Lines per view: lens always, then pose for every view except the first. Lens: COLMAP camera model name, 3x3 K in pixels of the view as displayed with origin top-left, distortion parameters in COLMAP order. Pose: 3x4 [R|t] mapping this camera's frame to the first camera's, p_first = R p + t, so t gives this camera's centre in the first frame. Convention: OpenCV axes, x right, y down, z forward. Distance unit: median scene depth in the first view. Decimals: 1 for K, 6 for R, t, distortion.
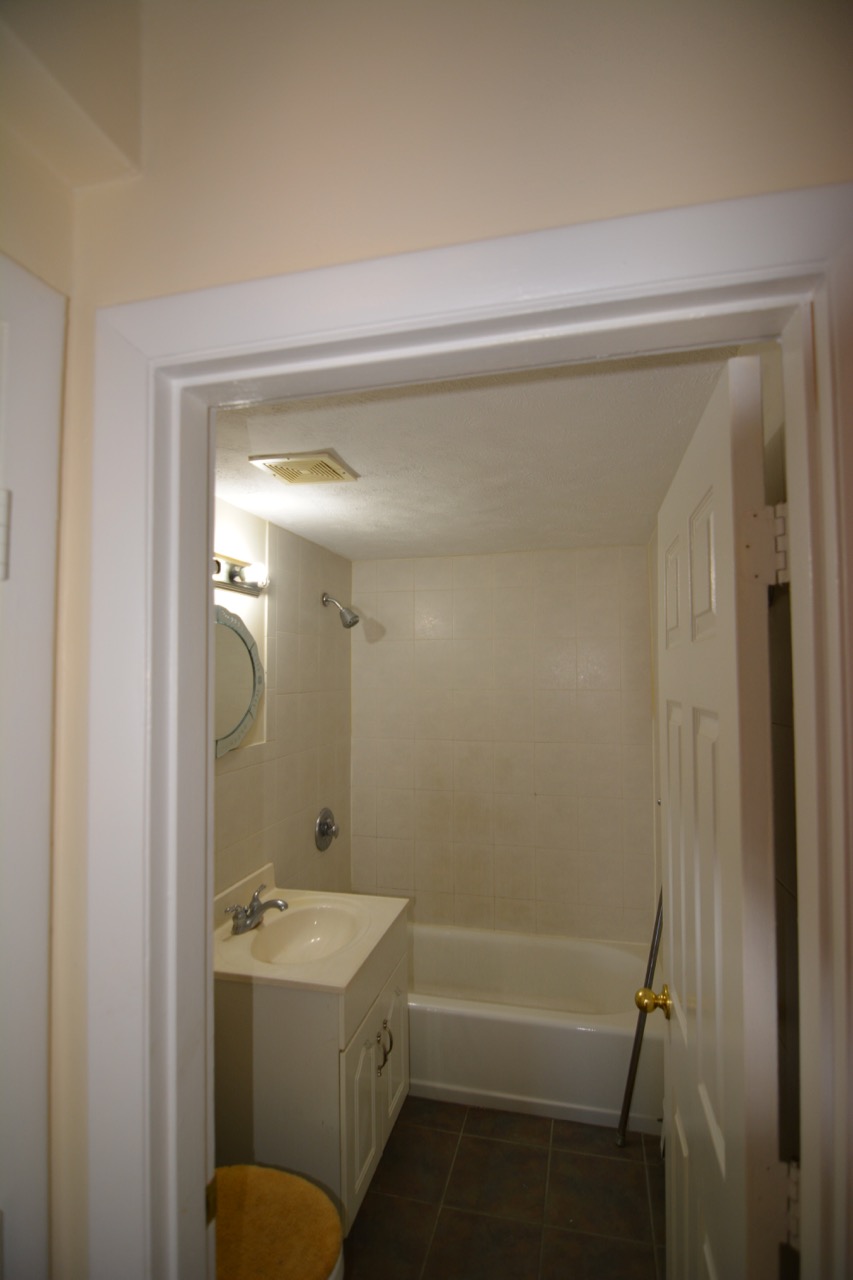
lens RADIAL K [[625.2, 0, 440.7], [0, 625.2, 646.2], [0, 0, 1]] dist [-0.002382, -0.009799]
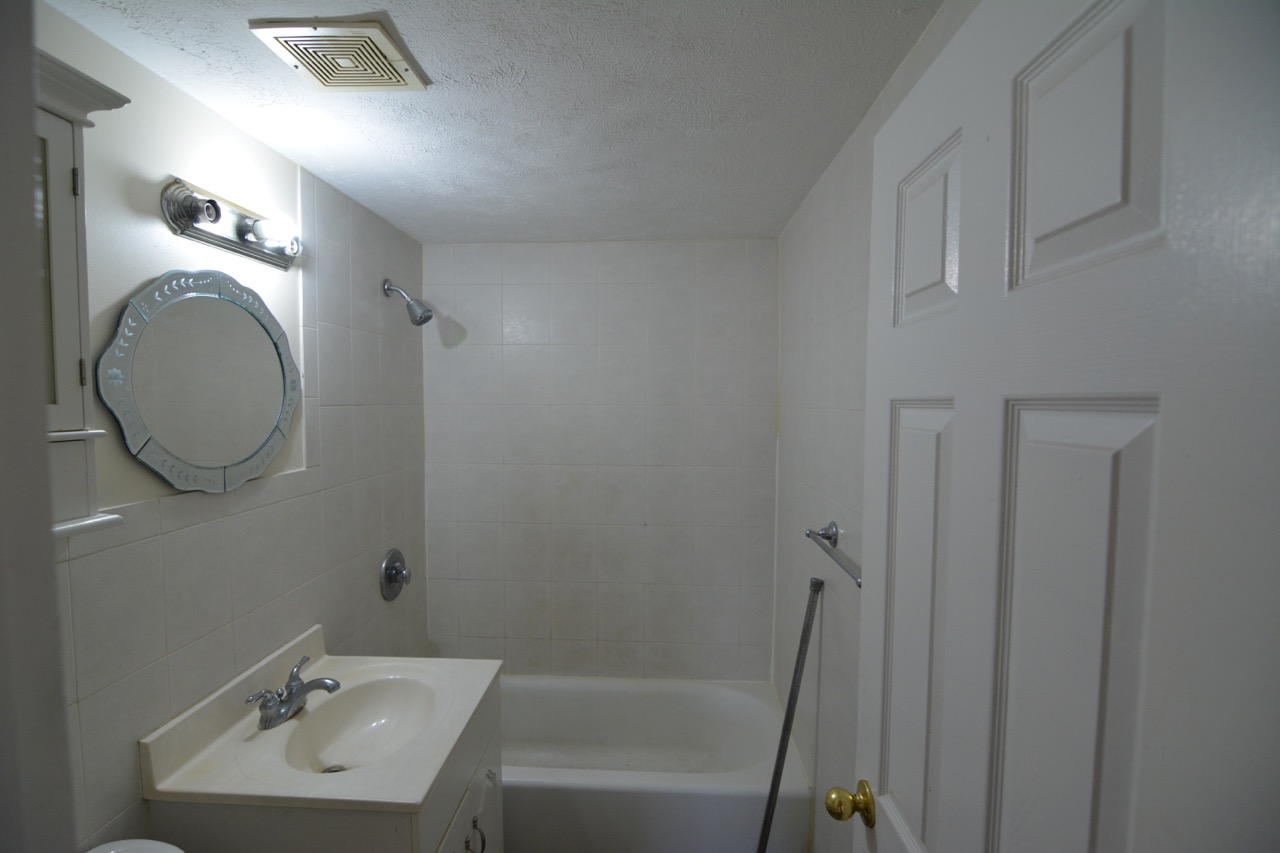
lens RADIAL K [[625.2, 0, 628.2], [0, 625.2, 430.3], [0, 0, 1]] dist [-0.002382, -0.009799]
pose [[0.985270, -0.002651, 0.170983, -0.028056], [-0.012991, 0.995830, 0.090303, 0.035979], [-0.170510, -0.091194, 0.981127, 0.212573]]
